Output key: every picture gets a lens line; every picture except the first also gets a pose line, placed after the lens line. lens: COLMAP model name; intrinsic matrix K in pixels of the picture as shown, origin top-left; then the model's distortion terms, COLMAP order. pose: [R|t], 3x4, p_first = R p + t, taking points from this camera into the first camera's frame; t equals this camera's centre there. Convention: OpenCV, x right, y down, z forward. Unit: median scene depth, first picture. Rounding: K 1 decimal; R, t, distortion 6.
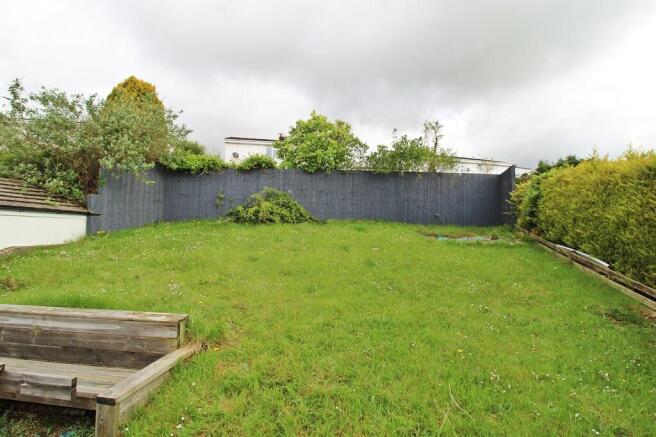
lens RADIAL K [[309.5, 0, 326.9], [0, 309.5, 215.2], [0, 0, 1]] dist [-0.016840, -0.000770]
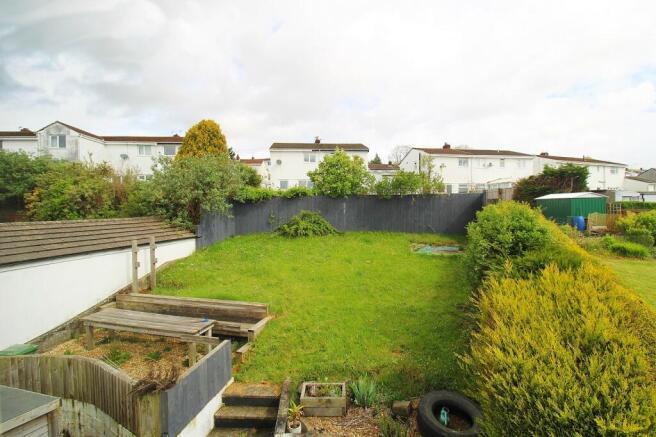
lens RADIAL K [[295.5, 0, 328.0], [0, 295.5, 218.5], [0, 0, 1]] dist [0.000112, 0.000024]
pose [[0.992349, -0.008371, -0.123183, 0.109822], [0.016939, 0.997495, 0.068674, -0.174529], [0.122299, -0.070235, 0.990005, -0.423286]]
